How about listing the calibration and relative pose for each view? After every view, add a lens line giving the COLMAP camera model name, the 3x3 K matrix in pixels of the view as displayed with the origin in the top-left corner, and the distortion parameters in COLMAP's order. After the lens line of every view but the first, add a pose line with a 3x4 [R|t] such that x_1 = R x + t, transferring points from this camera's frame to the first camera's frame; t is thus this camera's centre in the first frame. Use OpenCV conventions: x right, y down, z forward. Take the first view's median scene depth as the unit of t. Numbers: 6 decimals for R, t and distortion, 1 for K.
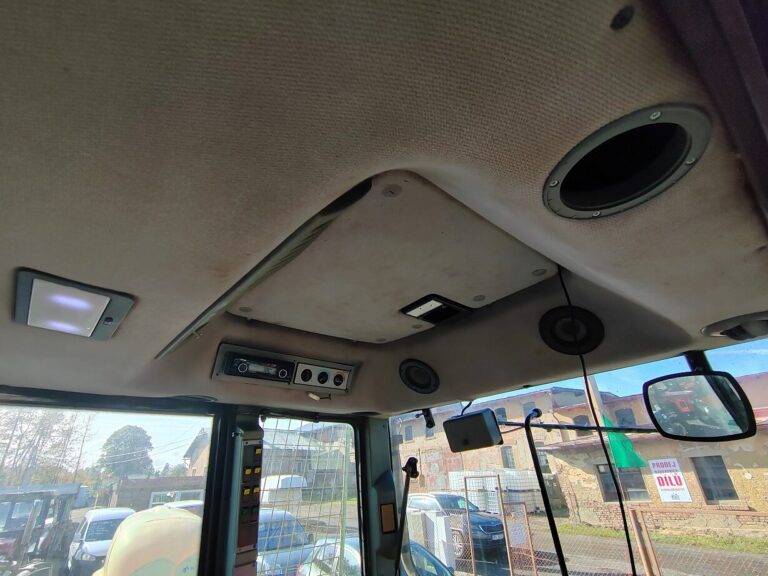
lens RADIAL K [[376.5, 0, 383.3], [0, 376.5, 290.0], [0, 0, 1]] dist [0.005915, 0.000286]
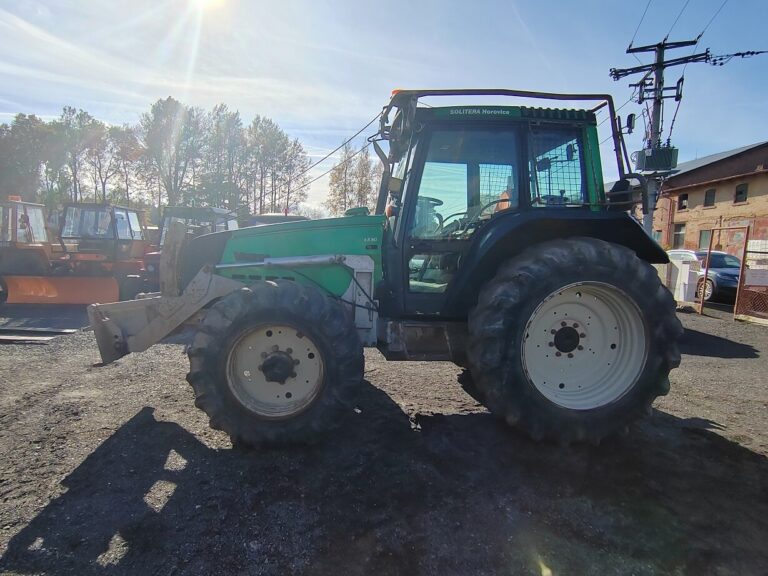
lens RADIAL K [[404.5, 0, 384.0], [0, 404.5, 288.0], [0, 0, 1]] dist [0.023674, -0.000014]
pose [[0.802407, 0.126891, -0.583132, 1.258932], [0.206972, 0.857315, 0.471353, -0.615803], [0.559738, -0.498909, 0.661652, -2.476850]]
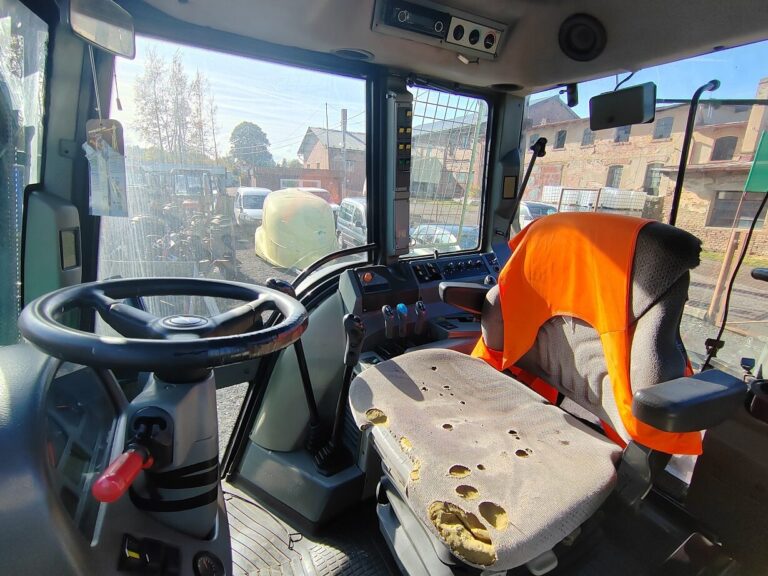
lens RADIAL K [[376.5, 0, 383.3], [0, 376.5, 290.0], [0, 0, 1]] dist [0.005915, 0.000286]
pose [[0.969739, 0.141549, -0.198921, -0.088775], [0.029254, 0.741534, 0.670277, 0.052720], [0.242383, -0.655813, 0.714954, -0.127812]]
